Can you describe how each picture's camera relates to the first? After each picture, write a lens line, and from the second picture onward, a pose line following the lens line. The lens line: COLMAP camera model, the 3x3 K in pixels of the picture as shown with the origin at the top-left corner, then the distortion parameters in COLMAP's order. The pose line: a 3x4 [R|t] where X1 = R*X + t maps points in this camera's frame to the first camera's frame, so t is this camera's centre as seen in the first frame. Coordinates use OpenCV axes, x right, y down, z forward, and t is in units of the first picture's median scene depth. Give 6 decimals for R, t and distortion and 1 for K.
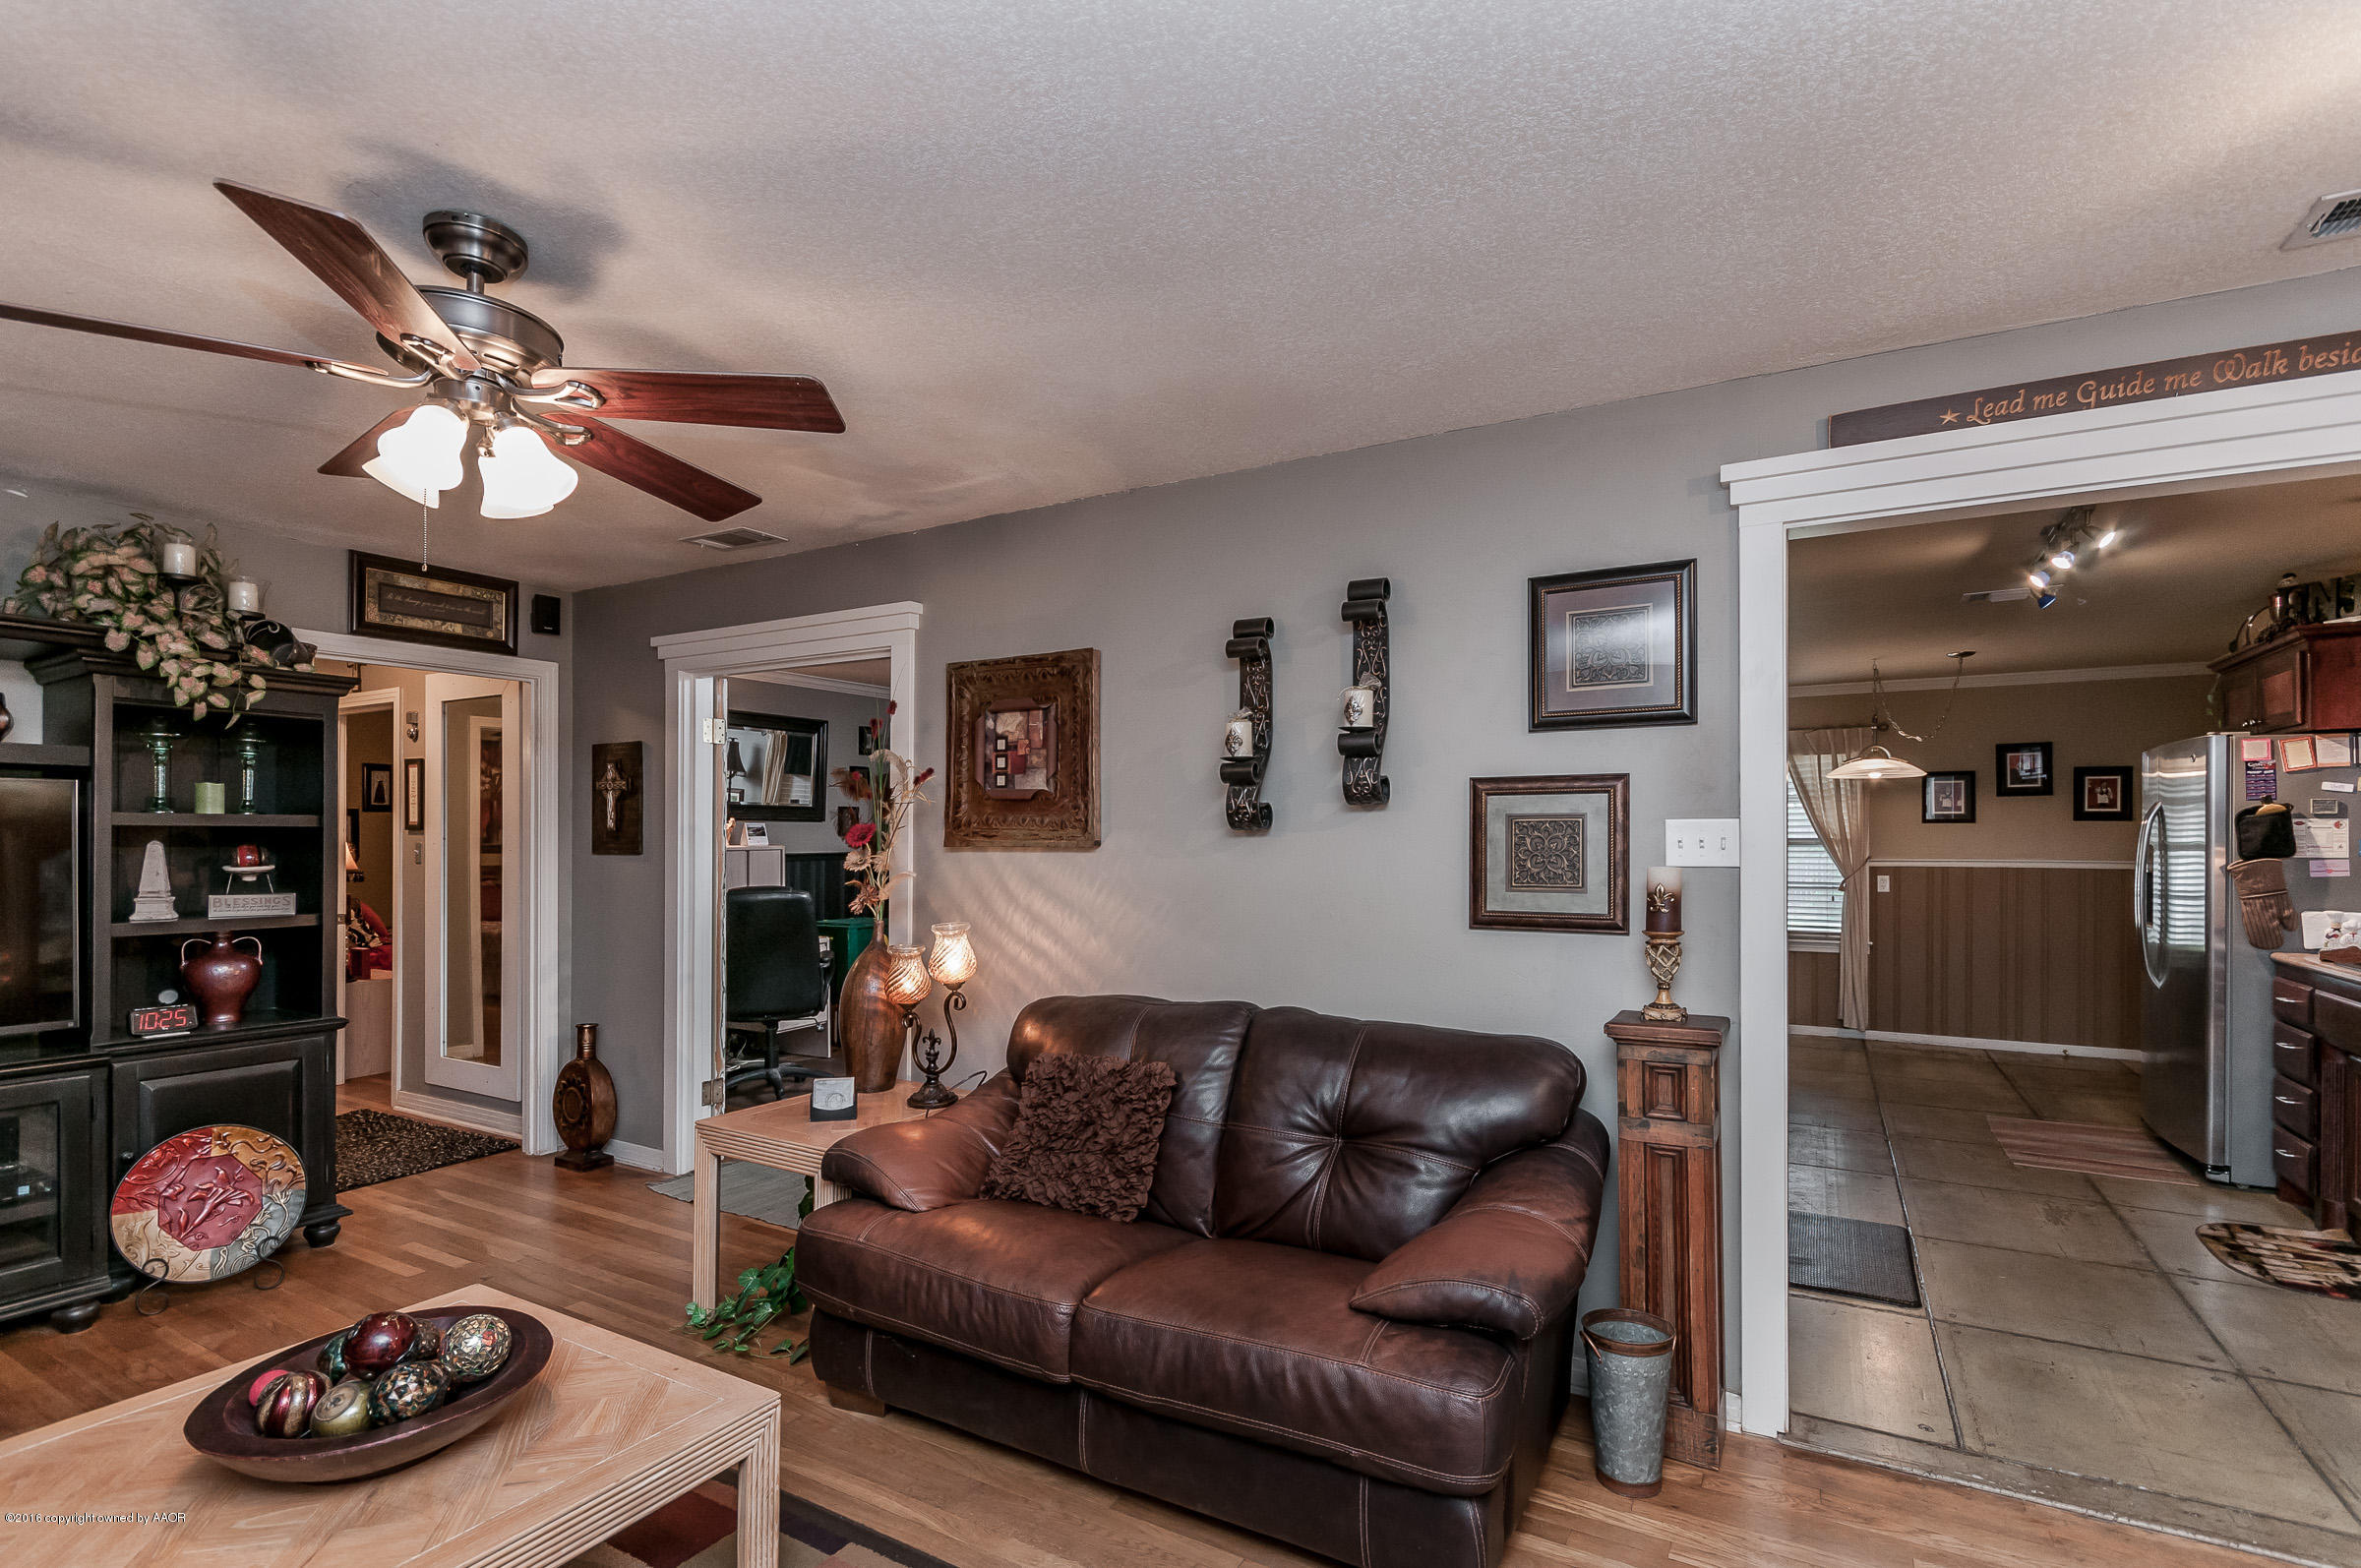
lens RADIAL K [[1103.2, 0, 1167.8], [0, 1103.2, 835.3], [0, 0, 1]] dist [0.003885, -0.003347]
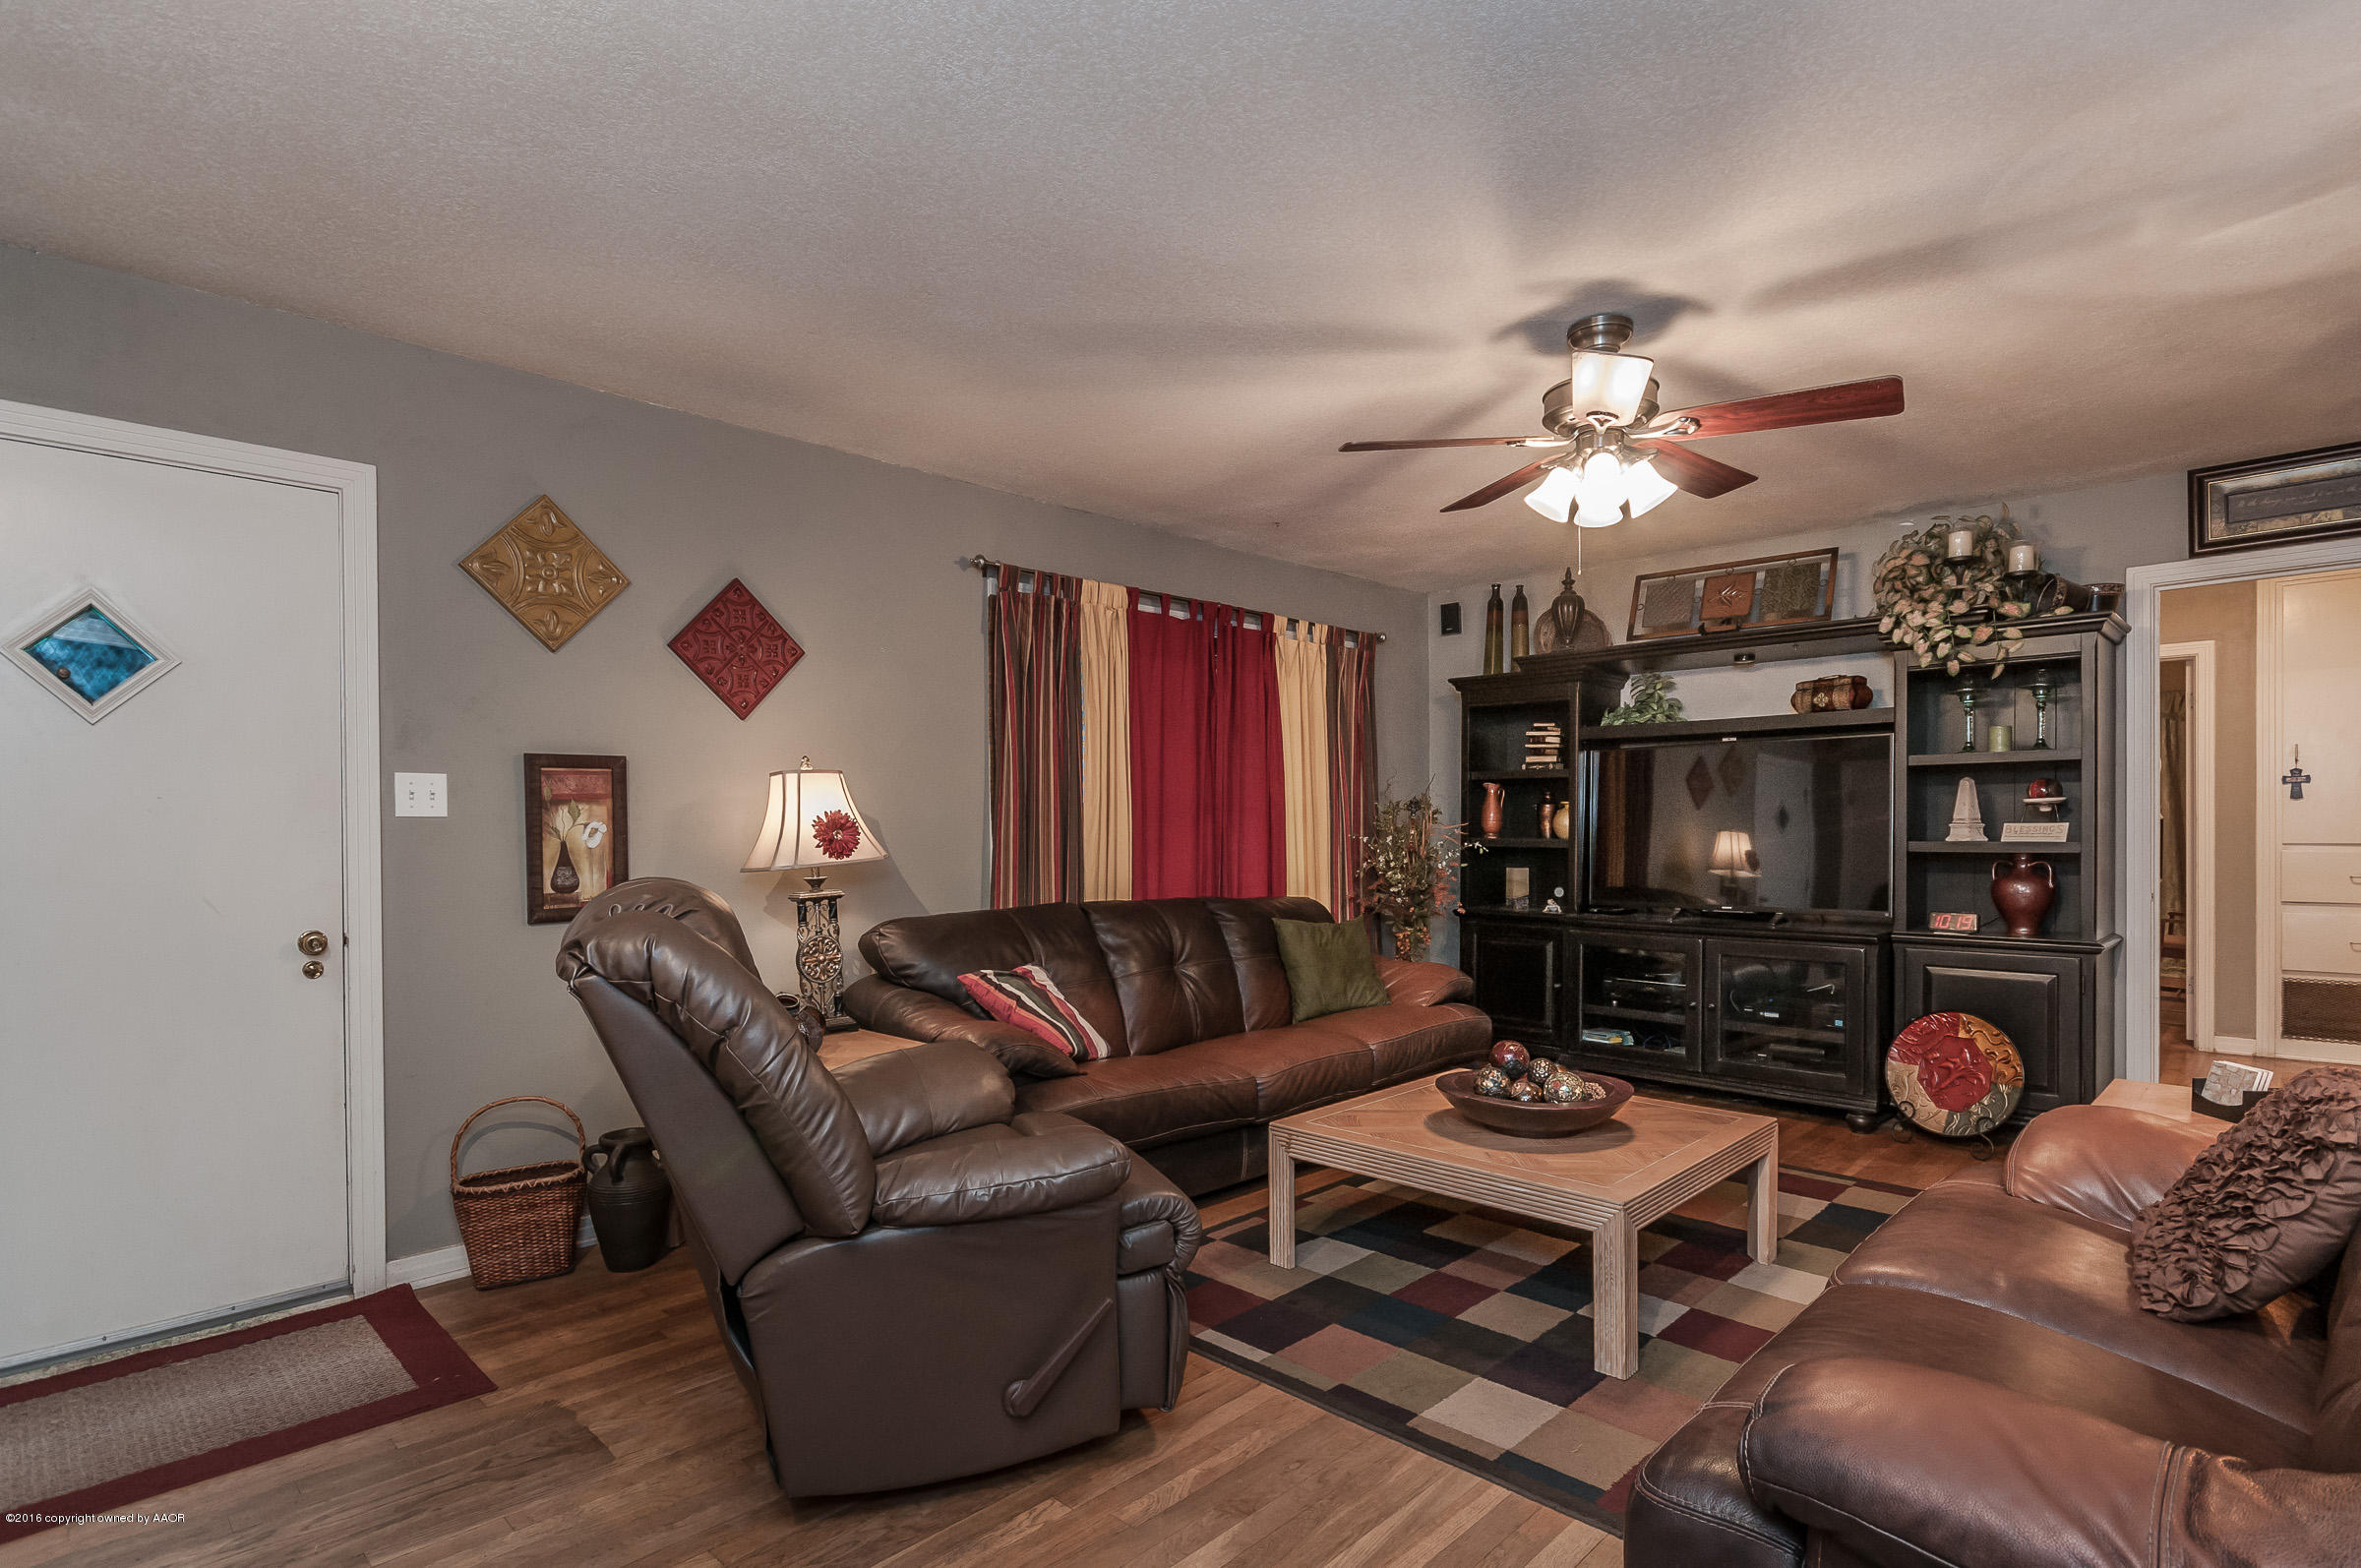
lens RADIAL K [[1165.9, 0, 1180.3], [0, 1165.9, 835.5], [0, 0, 1]] dist [-0.013742, -0.000609]
pose [[-0.246161, 0.003363, -0.969223, 0.577617], [0.010170, 0.999948, 0.000886, 0.063489], [0.969176, -0.009639, -0.246182, 0.501903]]
